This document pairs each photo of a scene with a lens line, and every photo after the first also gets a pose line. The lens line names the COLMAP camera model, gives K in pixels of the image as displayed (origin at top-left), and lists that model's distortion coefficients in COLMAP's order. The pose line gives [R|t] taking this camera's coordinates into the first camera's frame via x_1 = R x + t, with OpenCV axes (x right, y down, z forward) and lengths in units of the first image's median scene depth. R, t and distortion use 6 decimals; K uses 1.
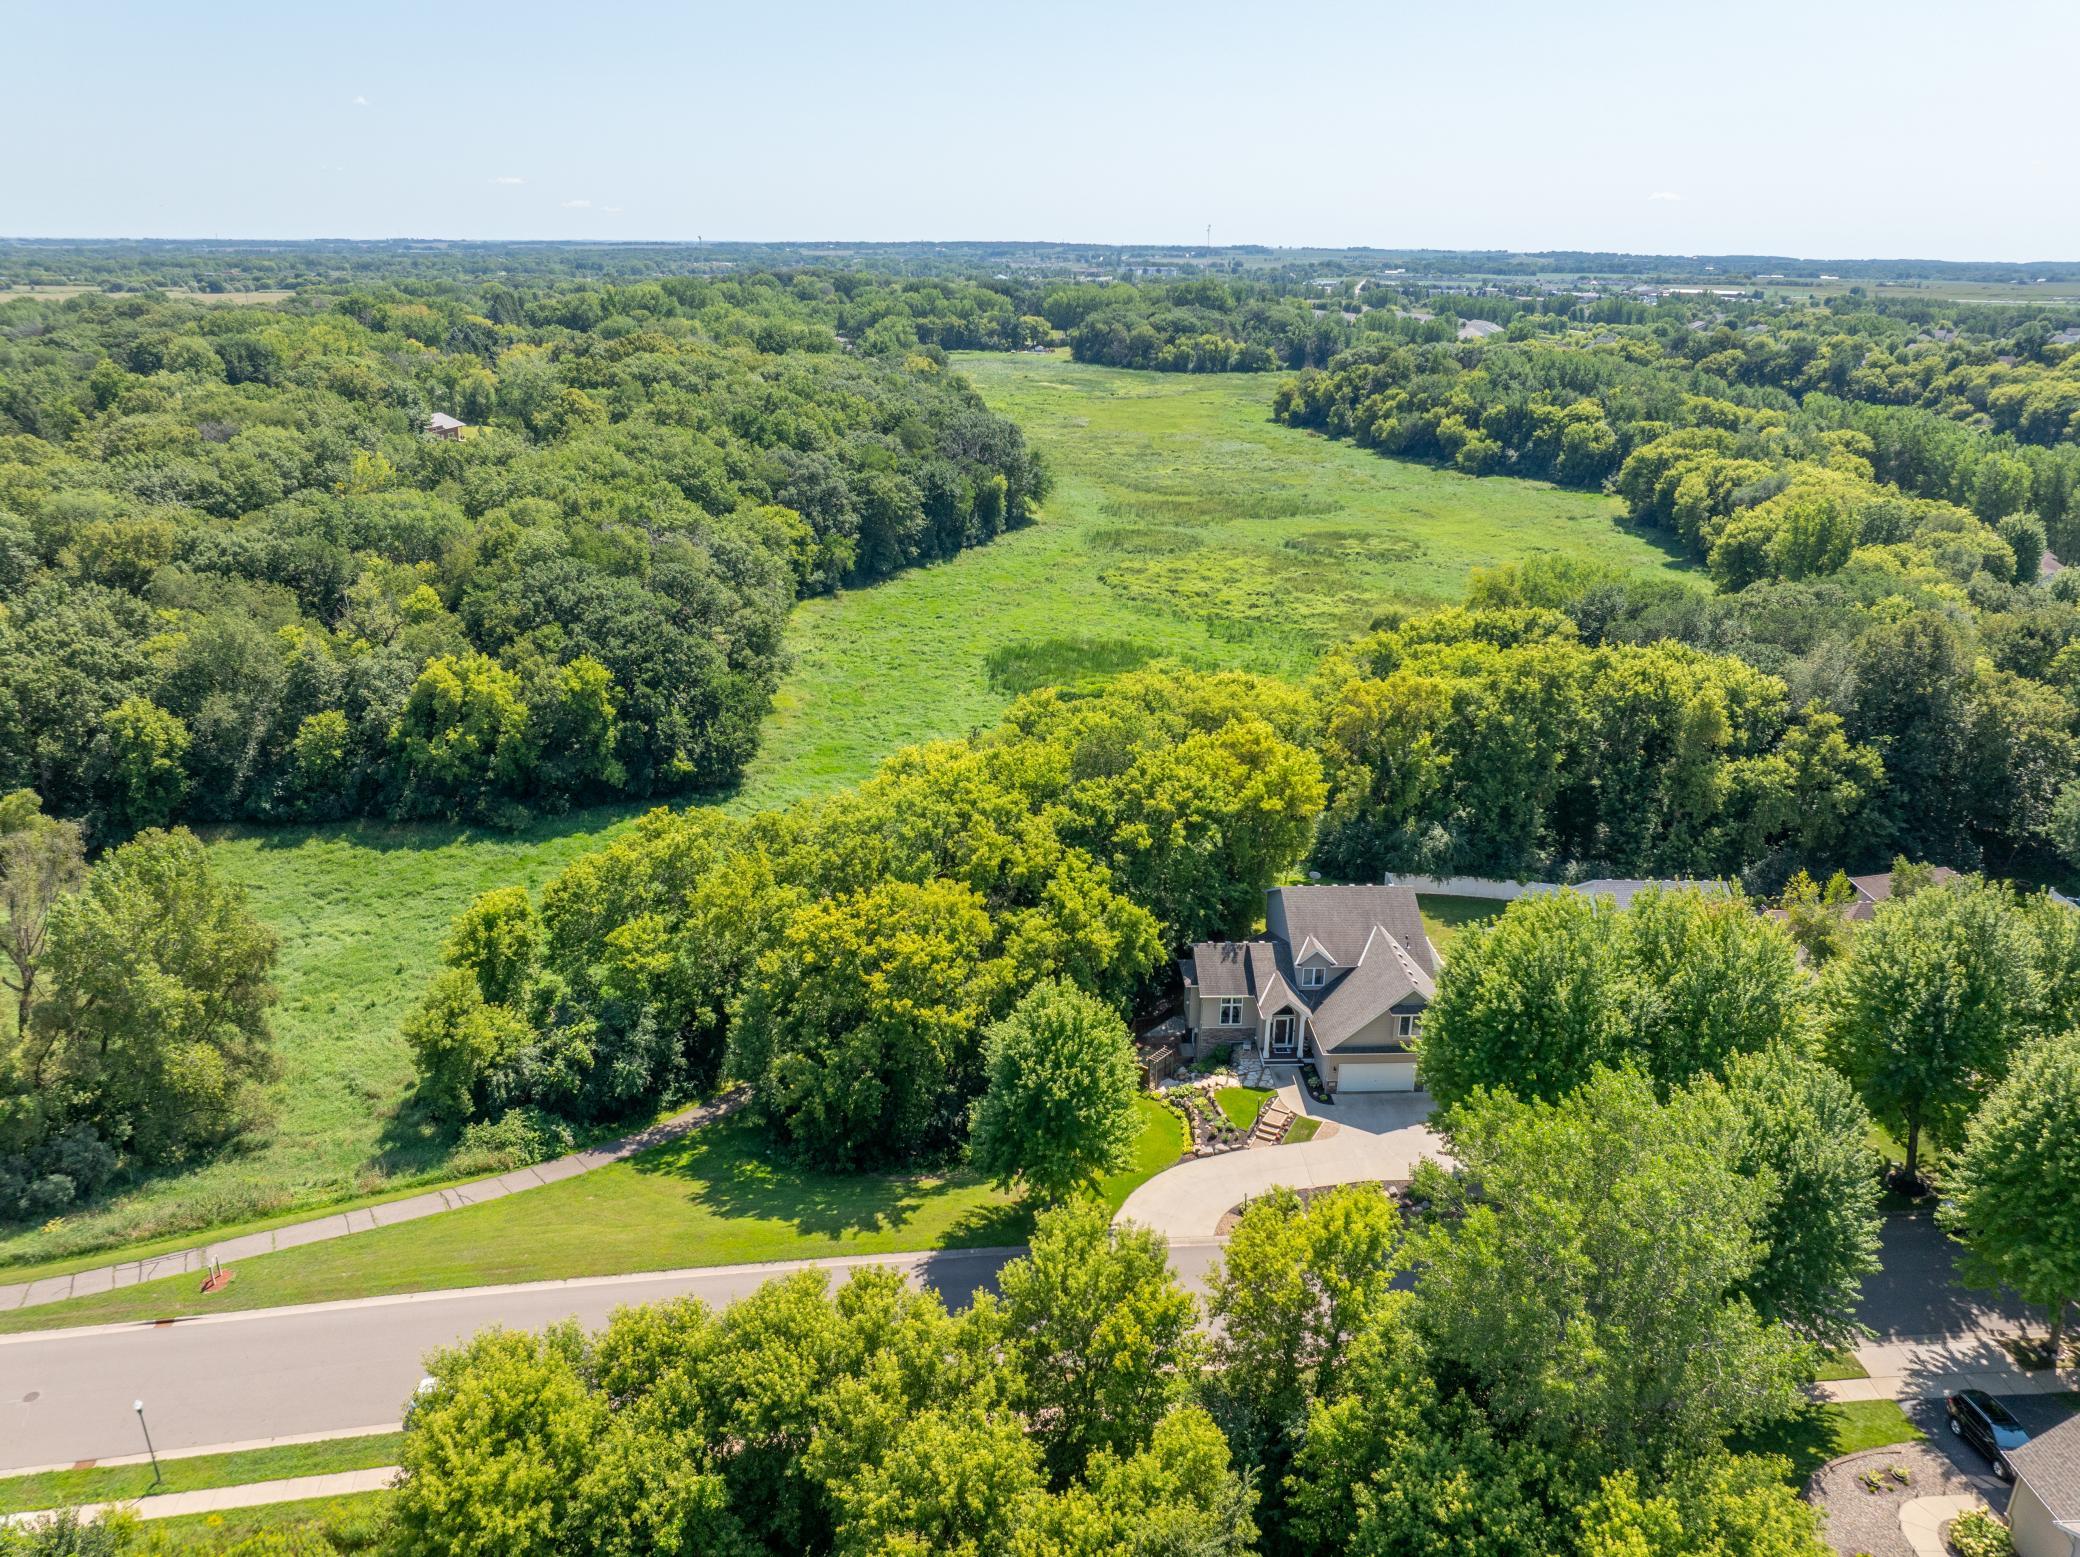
lens RADIAL K [[1450.1, 0, 1050.7], [0, 1450.1, 779.7], [0, 0, 1]] dist [-0.027829, -0.008434]
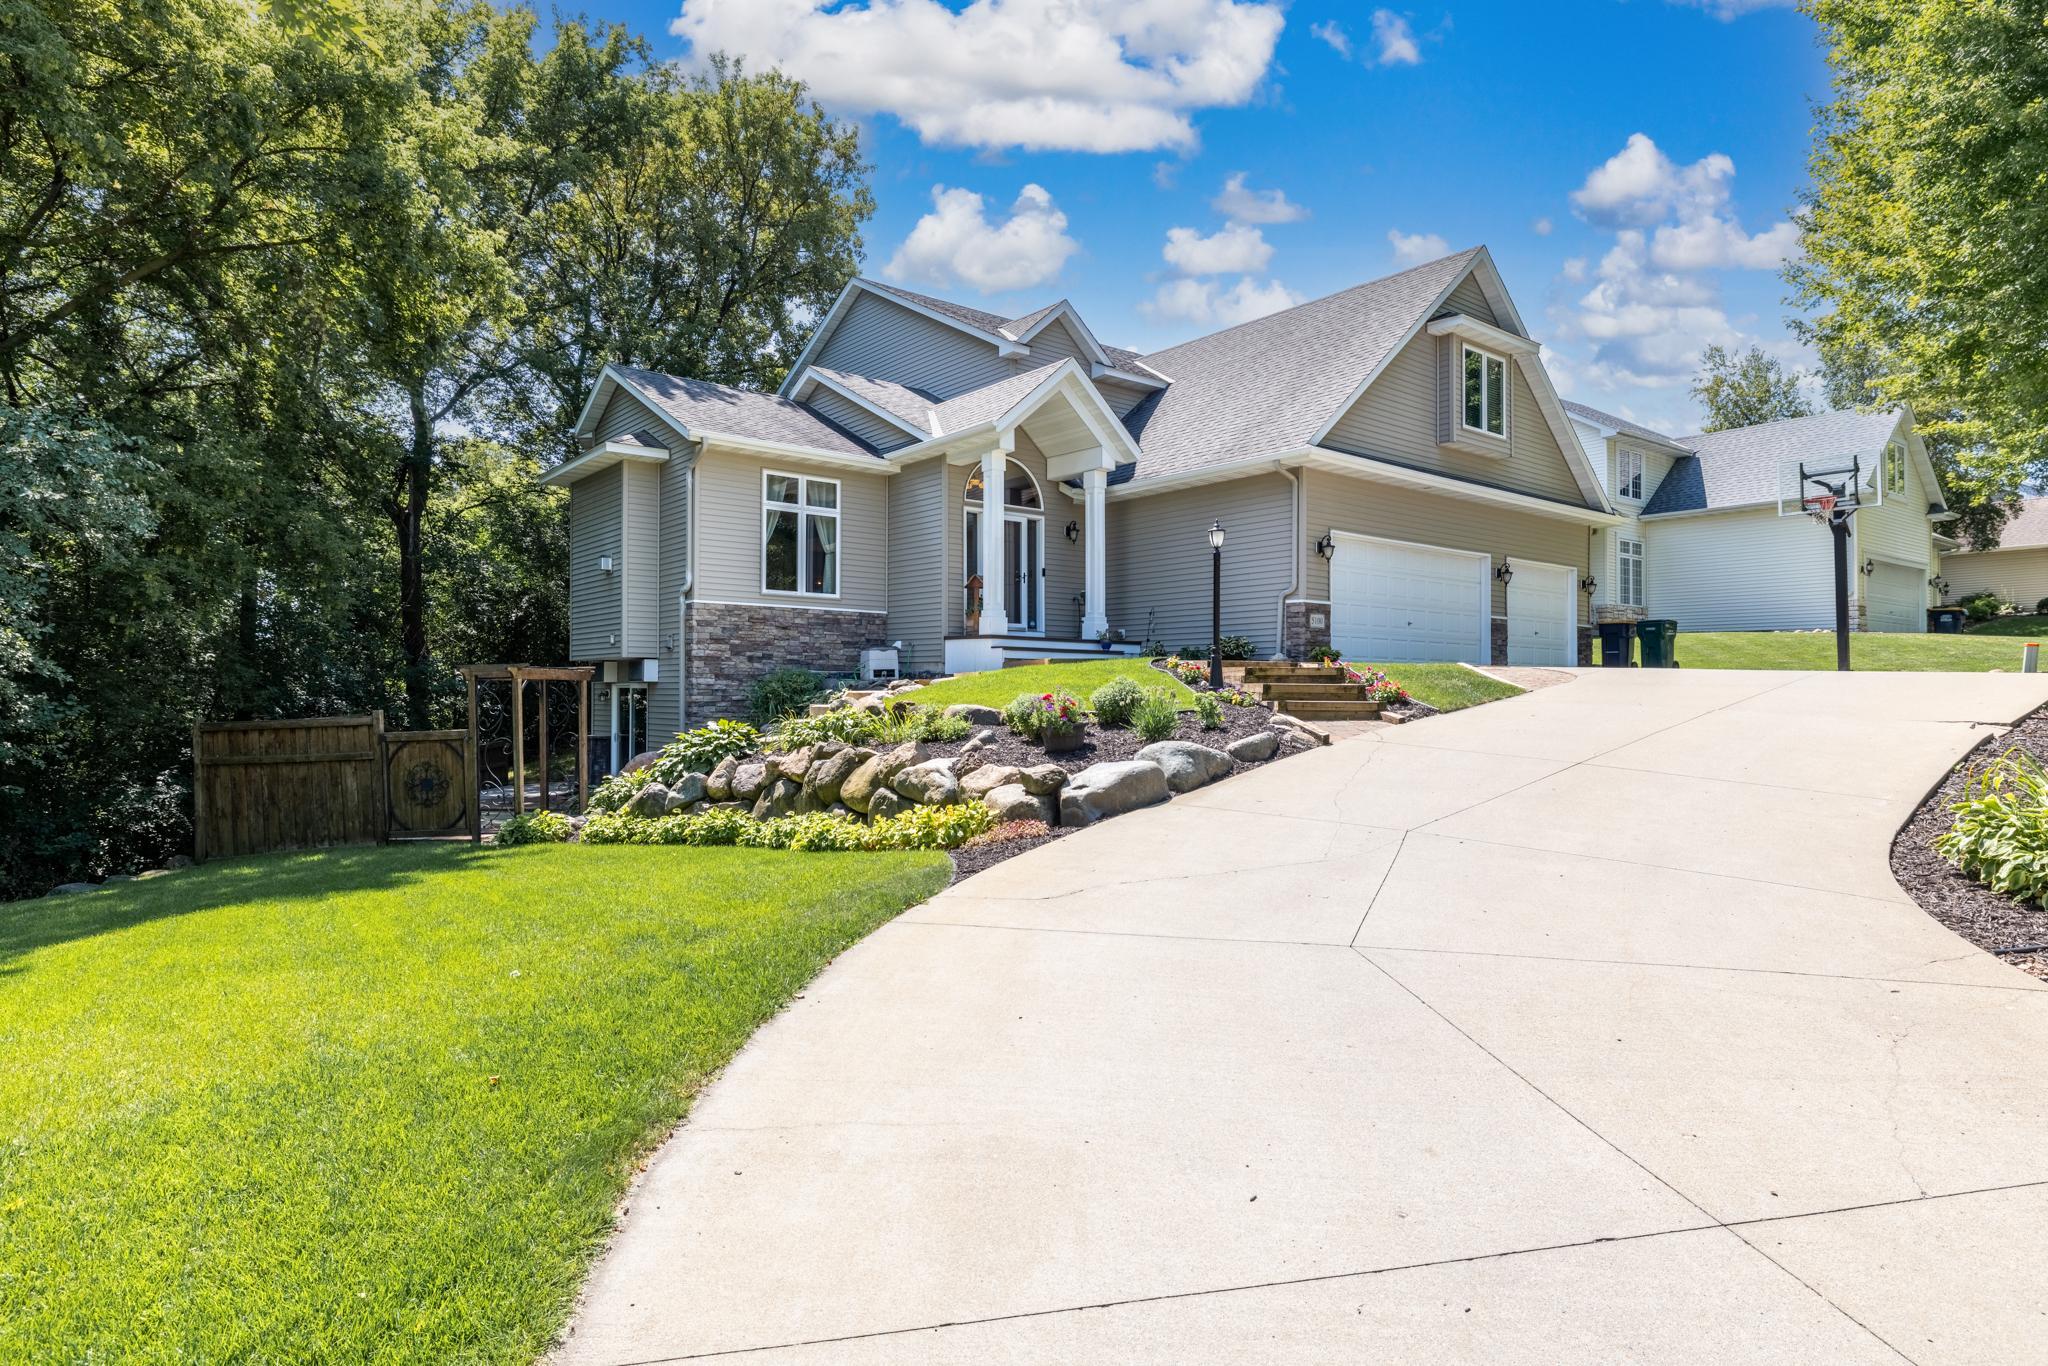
lens RADIAL K [[1122.3, 0, 1024.0], [0, 1122.3, 683.0], [0, 0, 1]] dist [-0.003261, -0.000402]
pose [[0.803756, -0.005151, 0.594937, 0.024570], [0.215416, 0.934636, -0.282933, 0.161863], [-0.554592, 0.355568, 0.752329, 0.544520]]
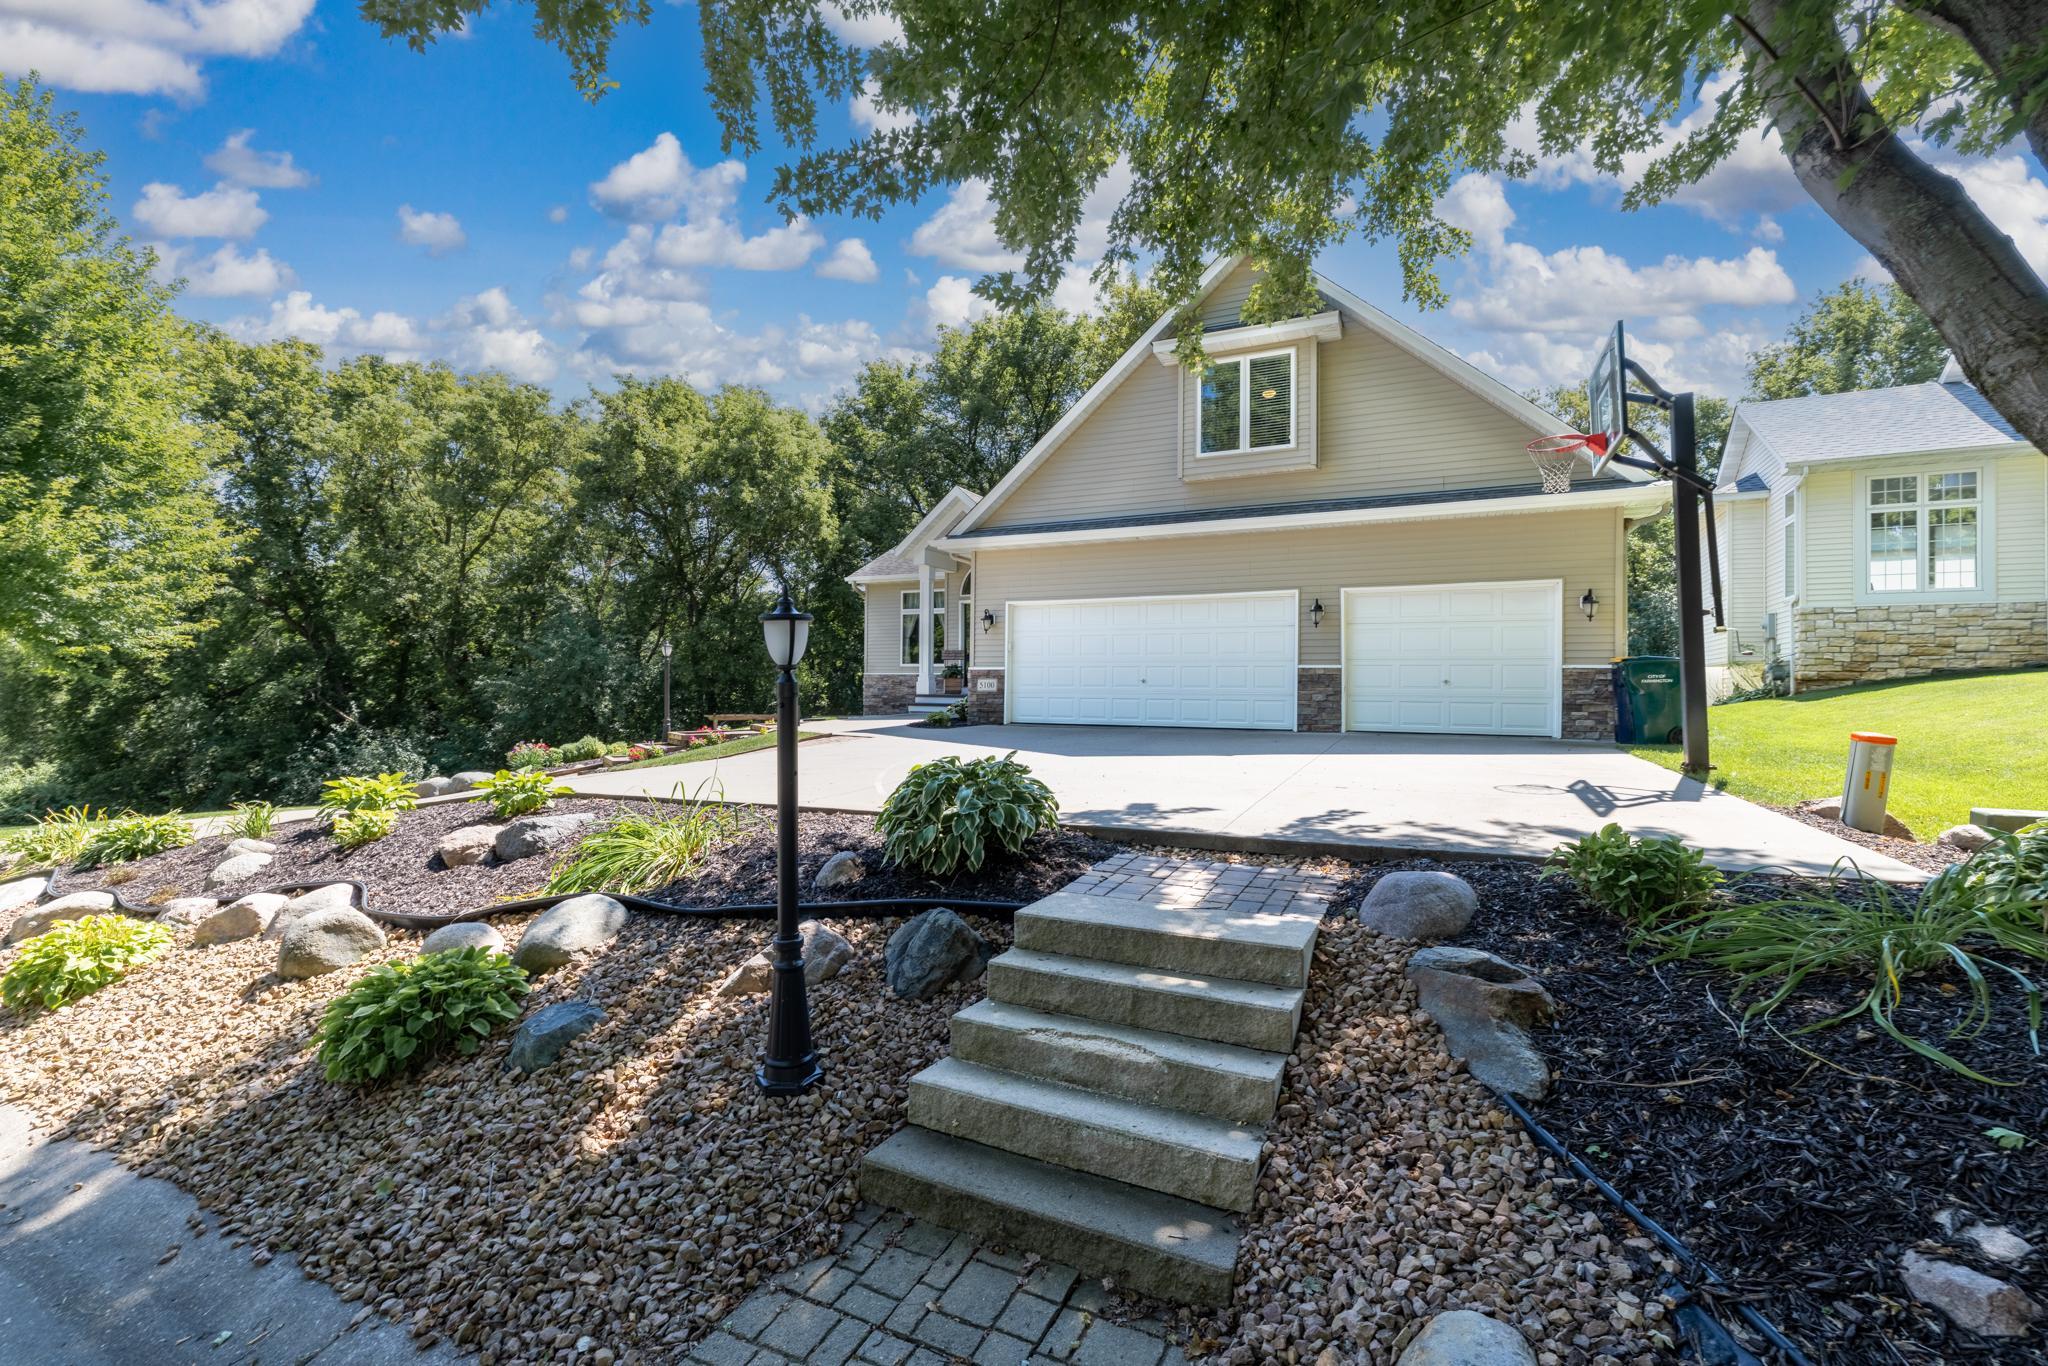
lens RADIAL K [[899.6, 0, 998.1], [0, 899.6, 681.6], [0, 0, 1]] dist [-0.022132, 0.000010]
pose [[0.873817, -0.009797, -0.486156, 0.172318], [-0.166830, 0.933071, -0.318664, 0.162516], [0.456740, 0.359559, 0.813699, 0.527283]]
